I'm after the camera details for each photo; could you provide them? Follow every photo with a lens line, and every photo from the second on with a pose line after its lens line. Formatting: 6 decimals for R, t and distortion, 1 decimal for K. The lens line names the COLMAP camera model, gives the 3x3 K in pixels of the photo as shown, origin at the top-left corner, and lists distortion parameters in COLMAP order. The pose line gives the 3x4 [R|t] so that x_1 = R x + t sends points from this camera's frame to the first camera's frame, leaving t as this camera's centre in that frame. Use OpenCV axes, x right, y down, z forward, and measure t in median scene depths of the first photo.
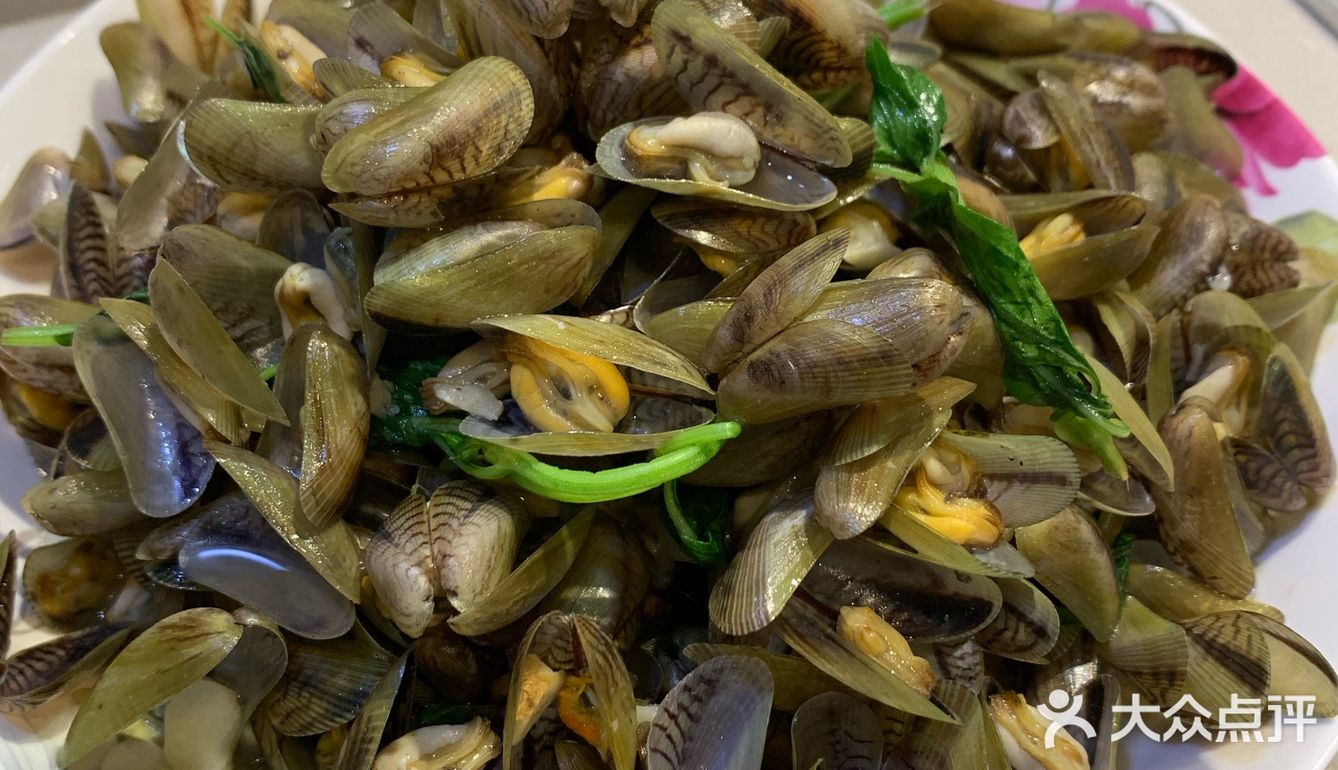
lens RADIAL K [[1372.0, 0, 664.0], [0, 1372.0, 387.0], [0, 0, 1]] dist [0.194121, -0.655193]
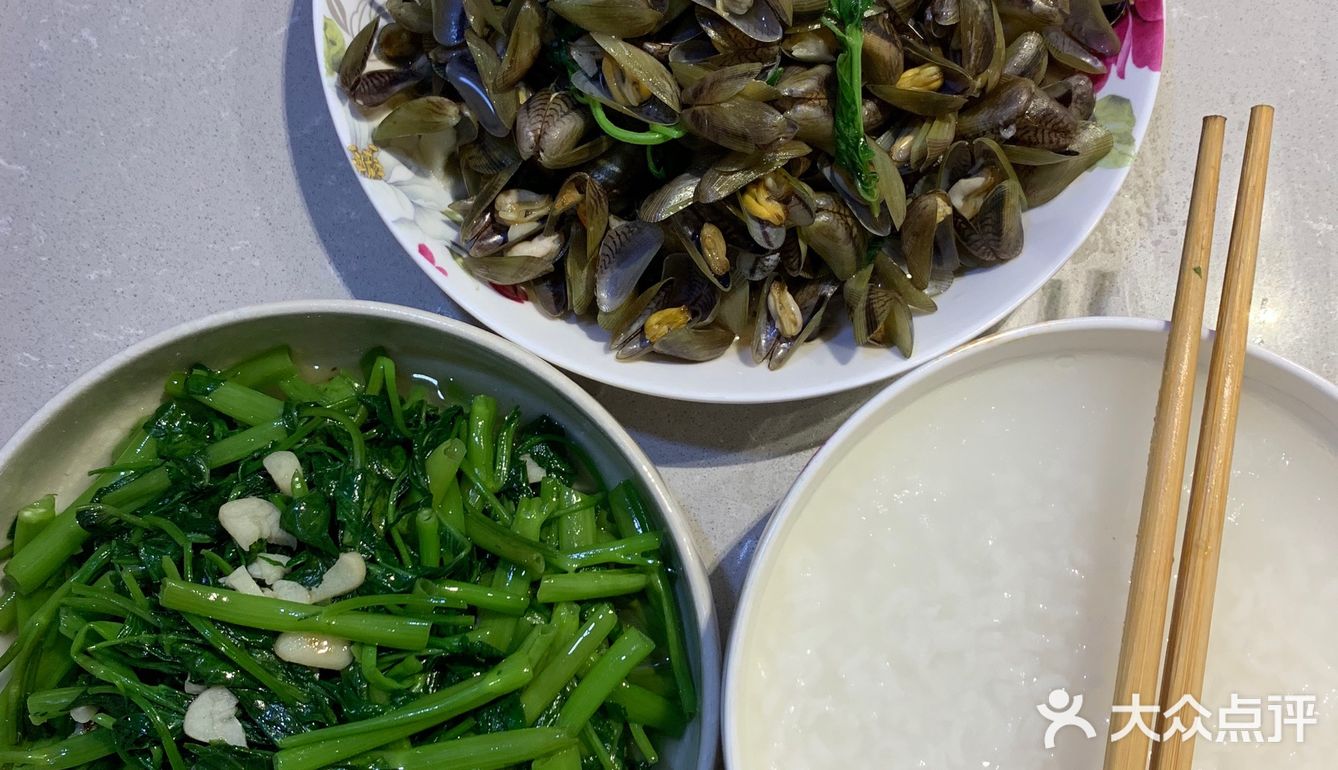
lens RADIAL K [[1372.0, 0, 664.0], [0, 1372.0, 387.0], [0, 0, 1]] dist [0.194121, -0.655193]
pose [[0.900933, 0.421917, -0.101516, 0.395384], [-0.327281, 0.814225, 0.479505, -0.643002], [0.284968, -0.398777, 0.871648, -1.007622]]
